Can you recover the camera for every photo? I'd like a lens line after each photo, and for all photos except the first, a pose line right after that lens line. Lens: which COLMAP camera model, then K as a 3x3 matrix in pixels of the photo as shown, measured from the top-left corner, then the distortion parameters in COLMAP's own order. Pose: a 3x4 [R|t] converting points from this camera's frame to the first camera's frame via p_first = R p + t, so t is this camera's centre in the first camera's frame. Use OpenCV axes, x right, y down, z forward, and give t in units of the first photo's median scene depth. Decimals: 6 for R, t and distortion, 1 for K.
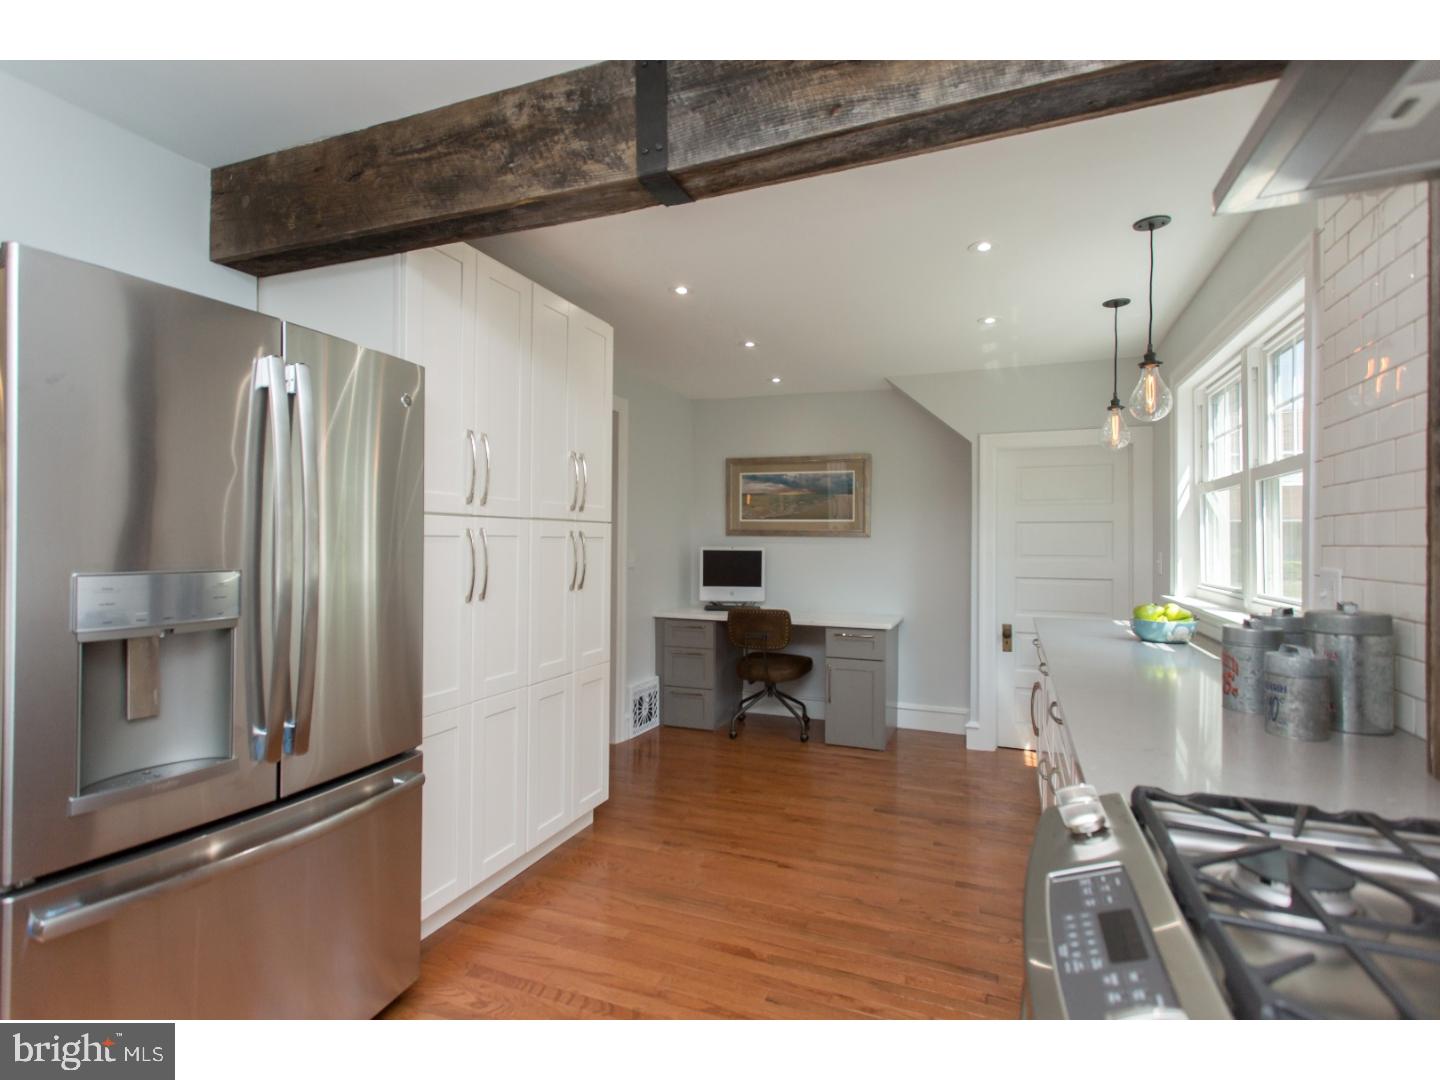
lens RADIAL K [[704.2, 0, 720.0], [0, 704.2, 540.0], [0, 0, 1]] dist [0.003141, 0.001202]
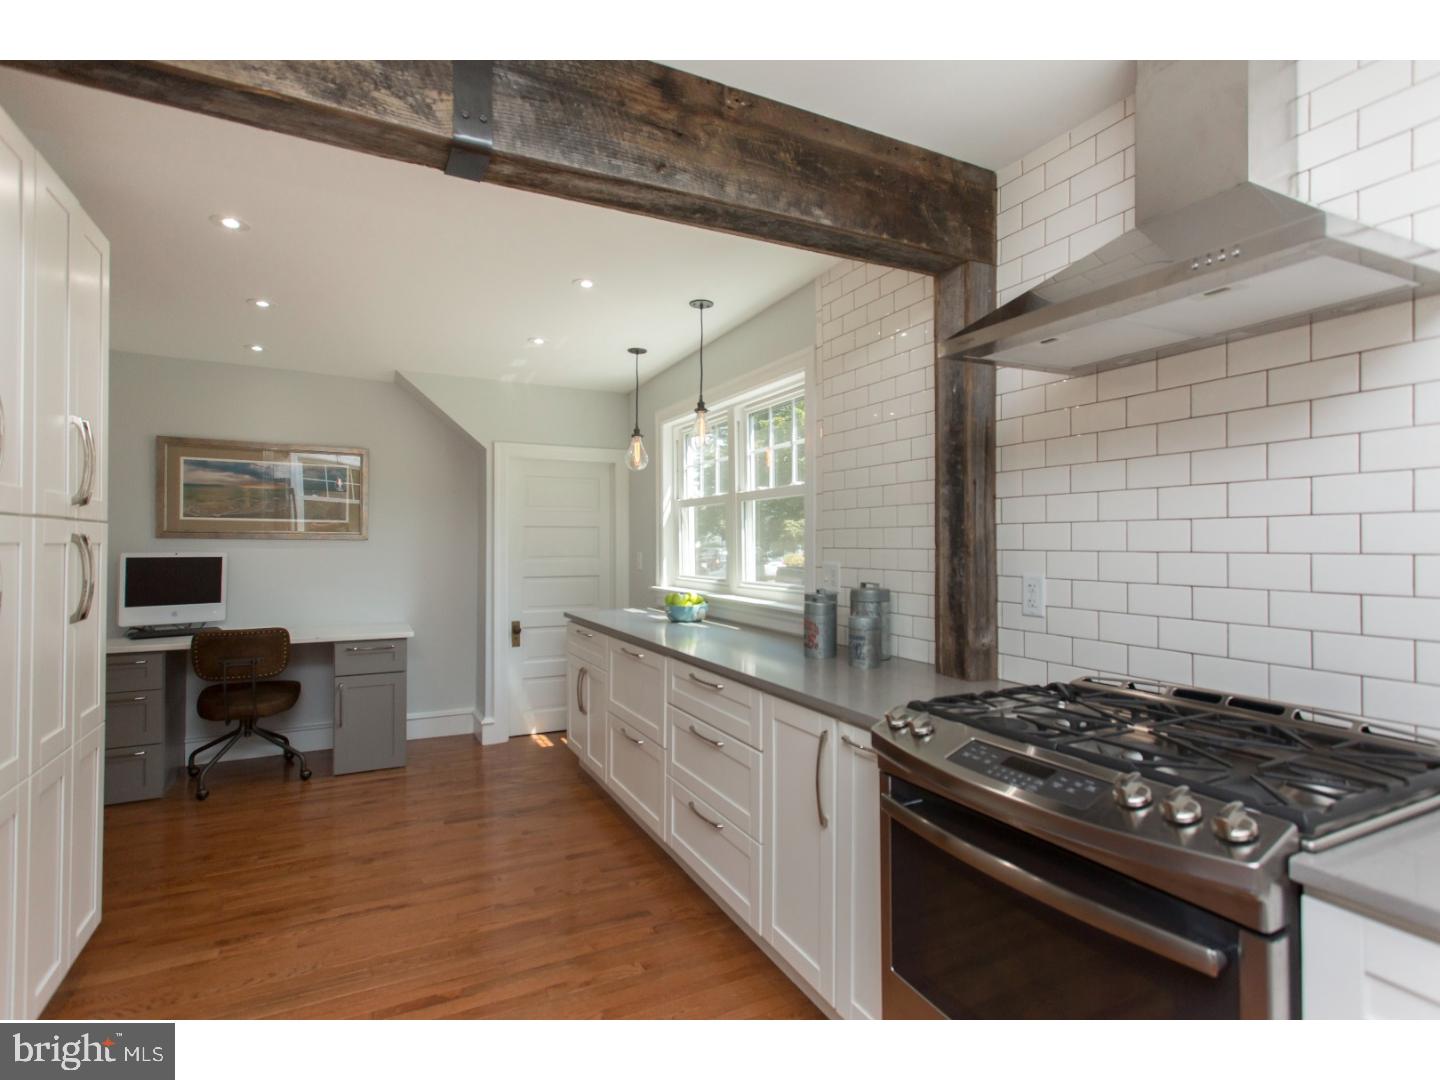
lens RADIAL K [[704.2, 0, 720.0], [0, 704.2, 540.0], [0, 0, 1]] dist [0.003141, 0.001202]
pose [[0.658142, -0.001327, 0.752893, -0.270917], [0.000923, 0.999999, 0.000955, -0.006638], [-0.752893, 0.000067, 0.658143, 0.081065]]
